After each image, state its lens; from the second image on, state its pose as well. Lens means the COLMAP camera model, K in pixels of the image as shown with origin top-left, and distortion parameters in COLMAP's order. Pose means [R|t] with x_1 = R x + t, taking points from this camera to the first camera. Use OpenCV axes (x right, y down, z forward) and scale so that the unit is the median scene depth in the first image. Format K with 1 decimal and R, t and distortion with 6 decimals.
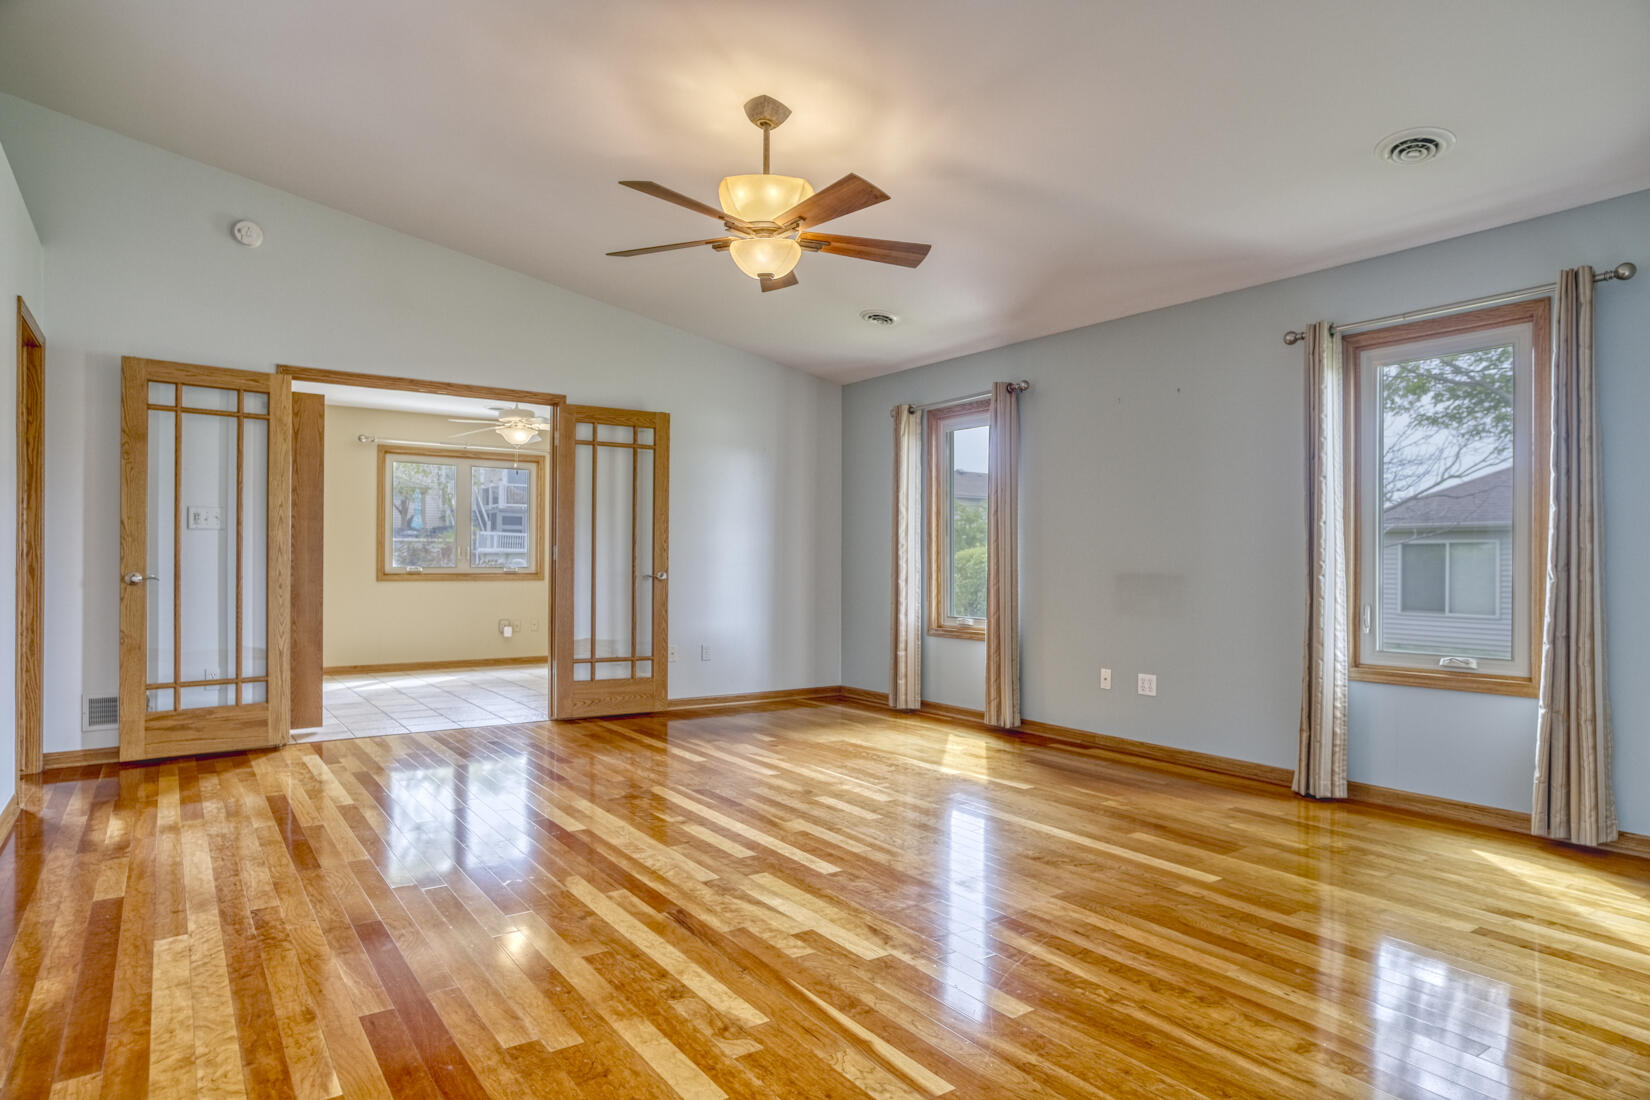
lens RADIAL K [[939.2, 0, 818.1], [0, 939.2, 559.7], [0, 0, 1]] dist [-0.004683, 0.002042]
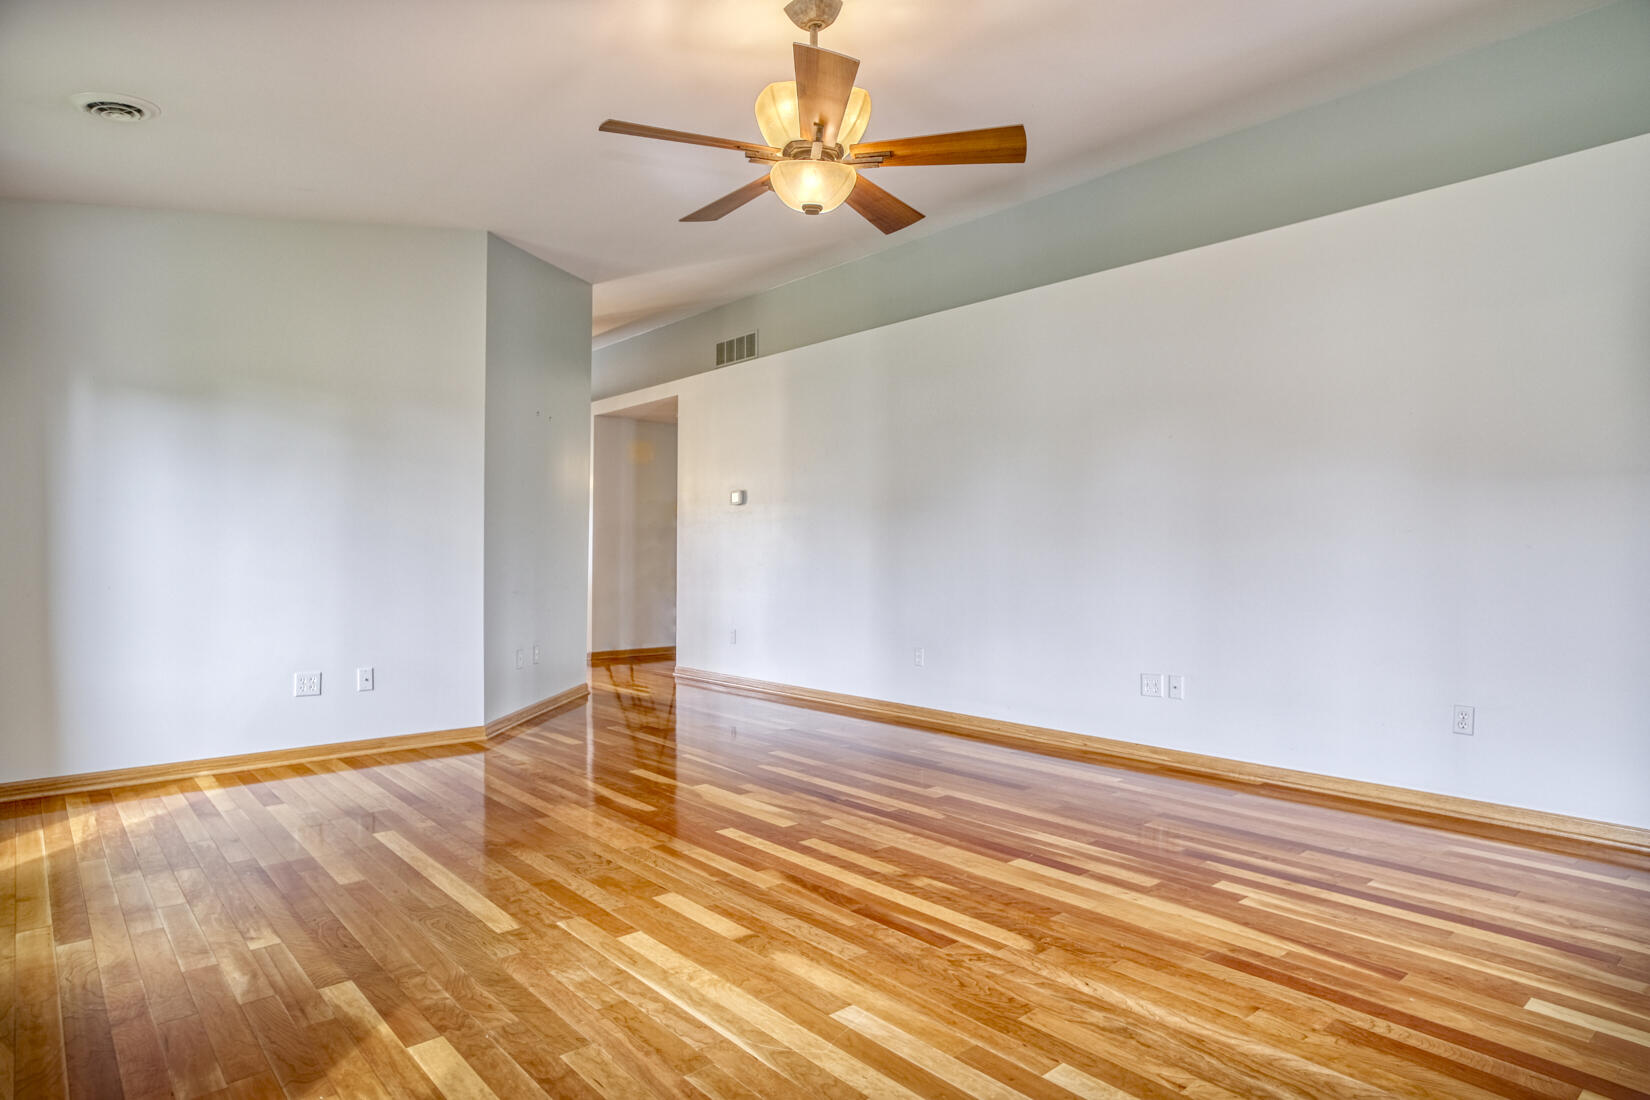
lens RADIAL K [[939.2, 0, 822.5], [0, 939.2, 551.1], [0, 0, 1]] dist [-0.004683, 0.002042]
pose [[-0.994231, -0.009778, -0.106812, 0.019646], [-0.009184, 0.999940, -0.006052, 0.005698], [0.106865, -0.005036, -0.994261, 1.963655]]
